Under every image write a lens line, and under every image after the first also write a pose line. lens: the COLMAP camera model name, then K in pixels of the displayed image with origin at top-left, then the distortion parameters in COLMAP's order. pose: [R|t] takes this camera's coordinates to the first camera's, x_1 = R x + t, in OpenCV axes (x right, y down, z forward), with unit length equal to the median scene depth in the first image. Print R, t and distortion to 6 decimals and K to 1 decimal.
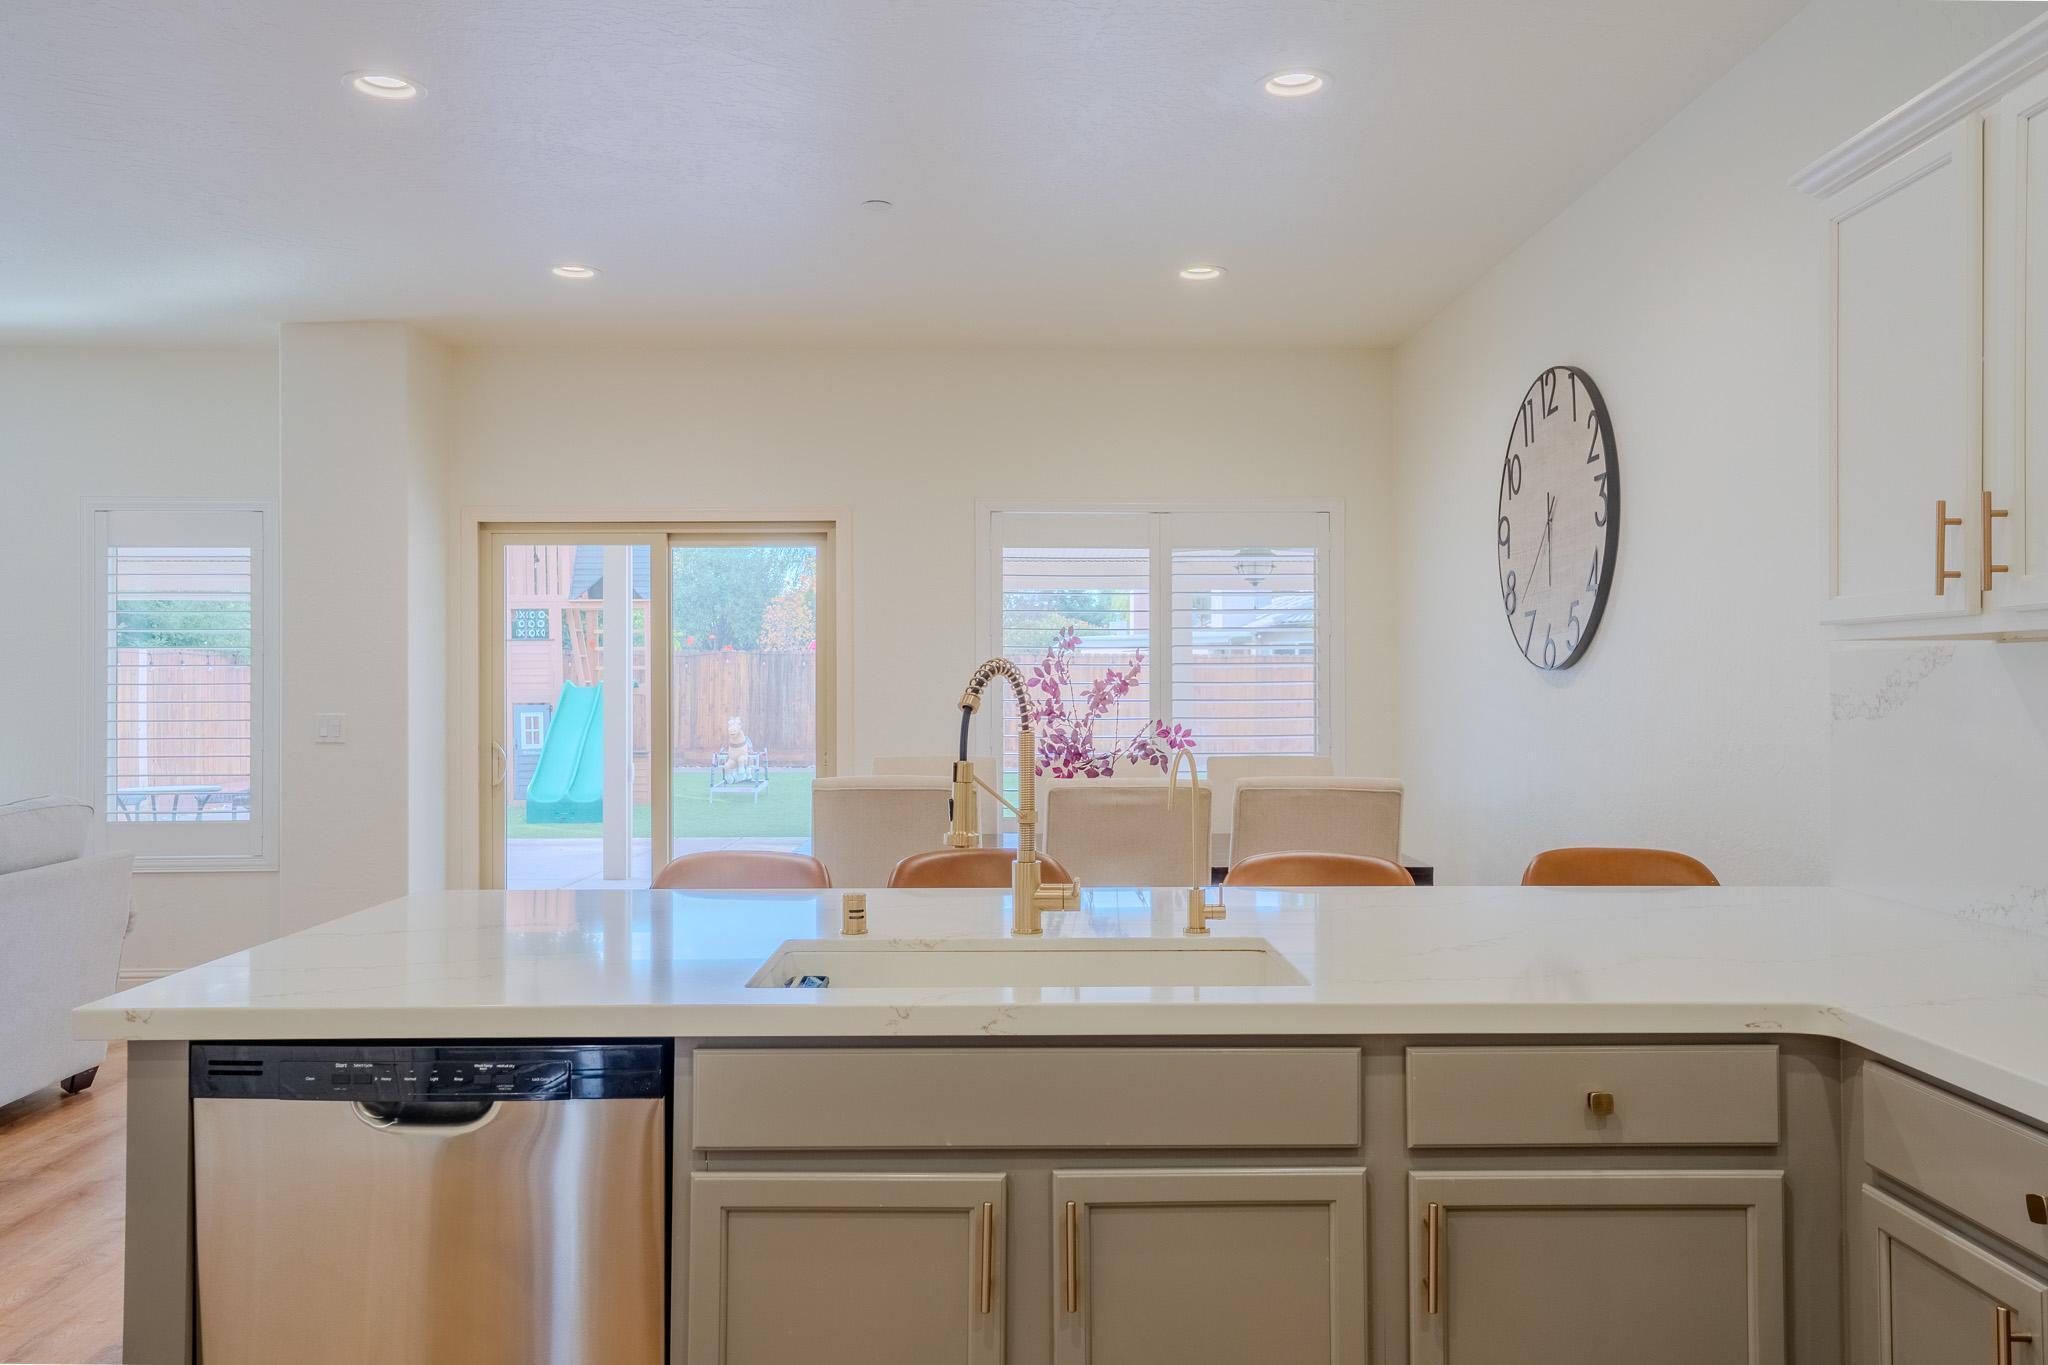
lens RADIAL K [[1560.0, 0, 1024.0], [0, 1560.0, 682.5], [0, 0, 1]] dist [0.010742, 0.005024]
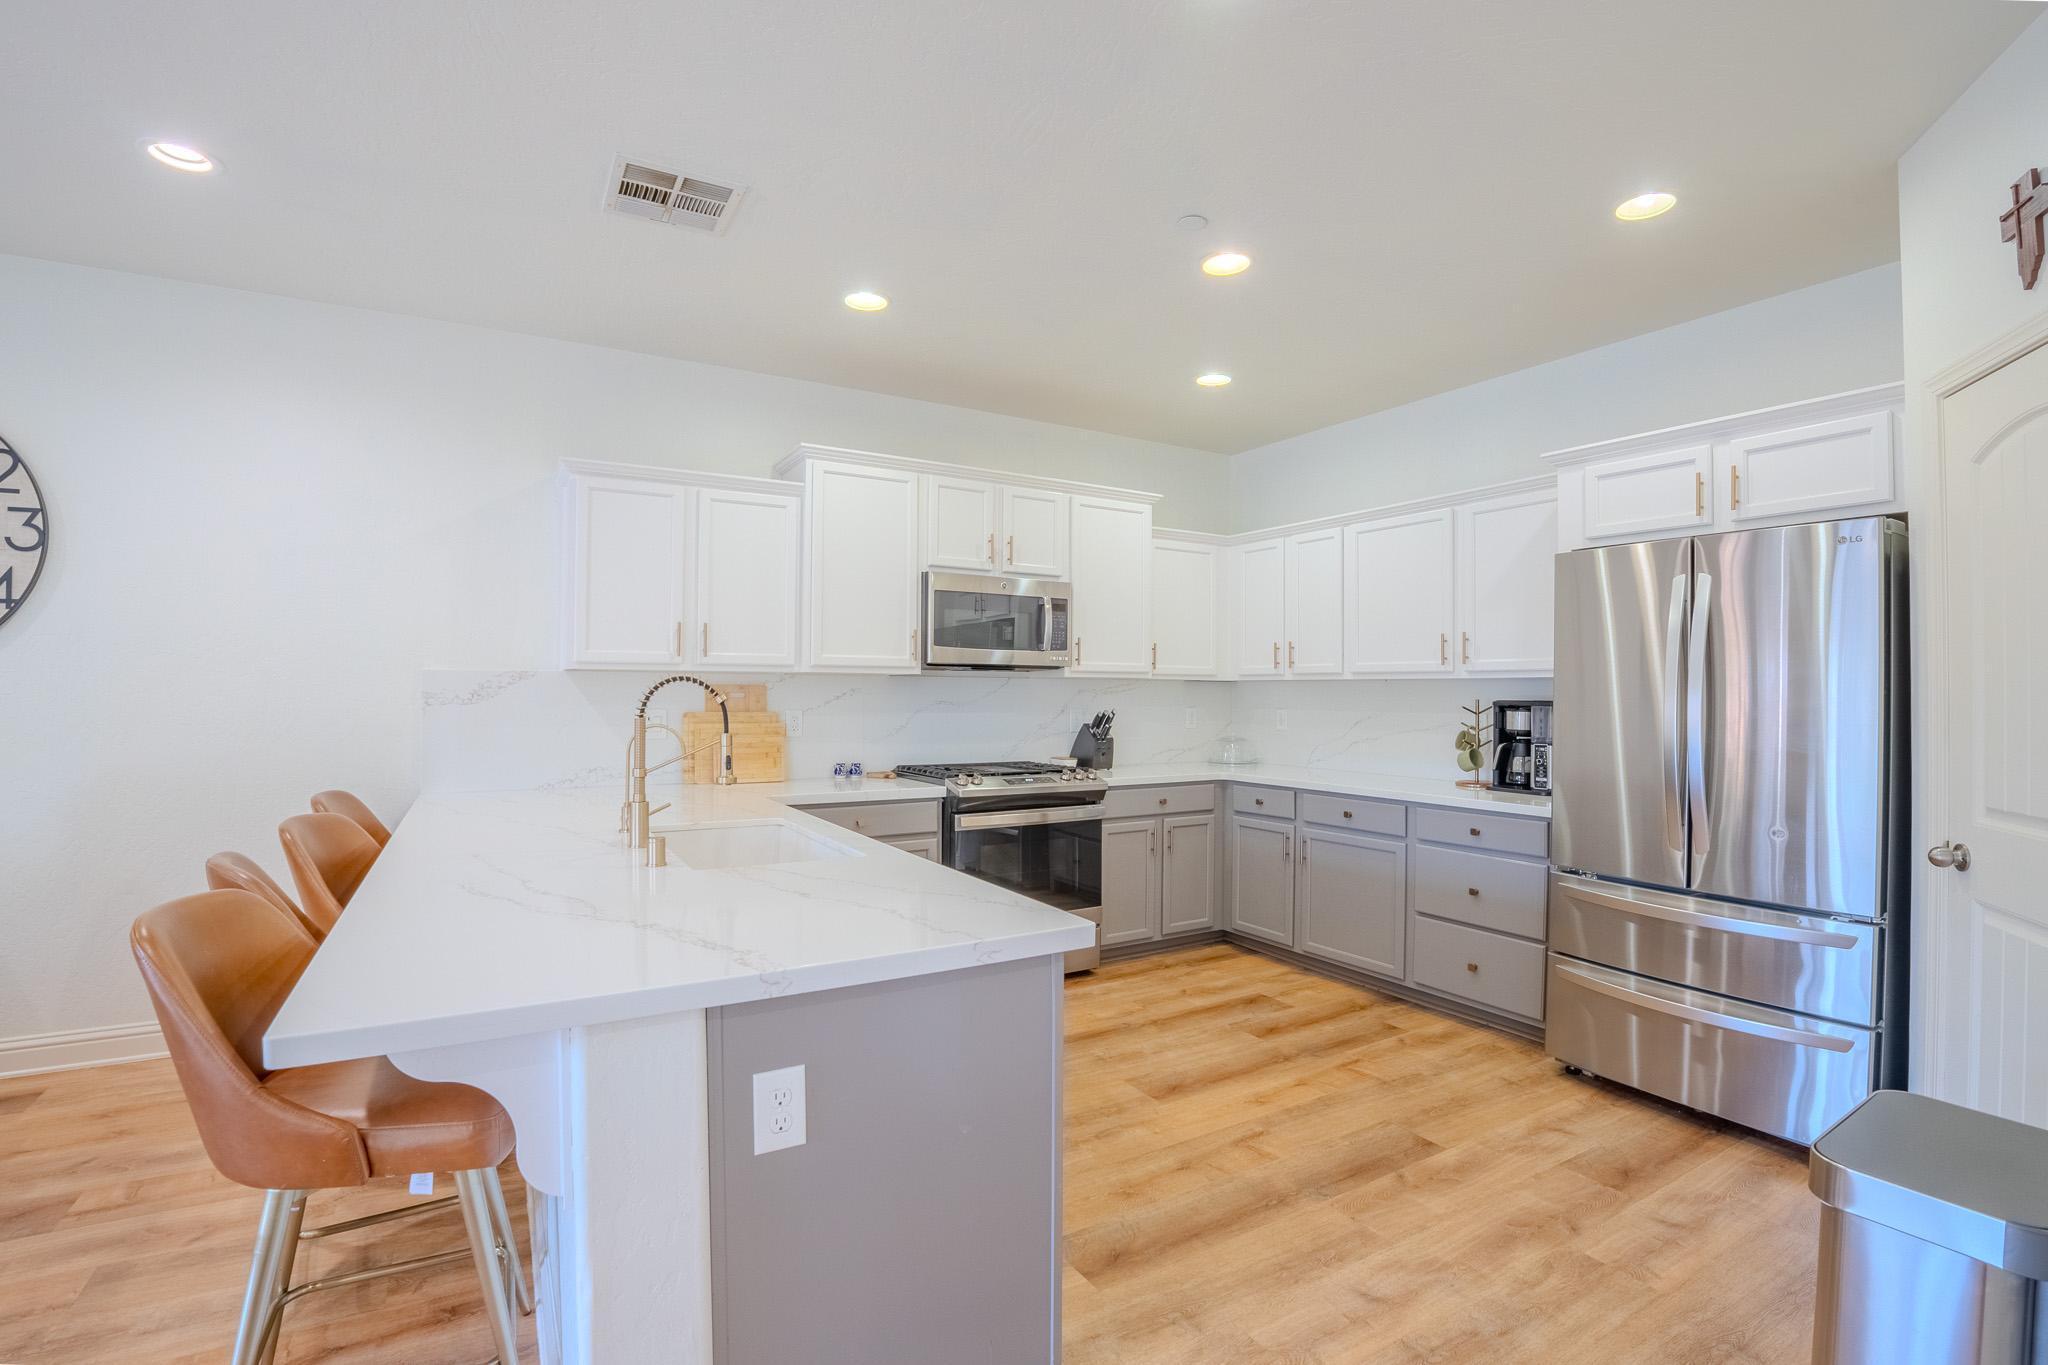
lens RADIAL K [[932.0, 0, 1024.0], [0, 932.0, 682.5], [0, 0, 1]] dist [-0.070485, 0.016585]
pose [[-0.496540, 0.005508, 0.867996, -0.583150], [-0.006908, 0.999923, -0.010297, 0.001835], [-0.867986, -0.011109, -0.496464, 0.665980]]
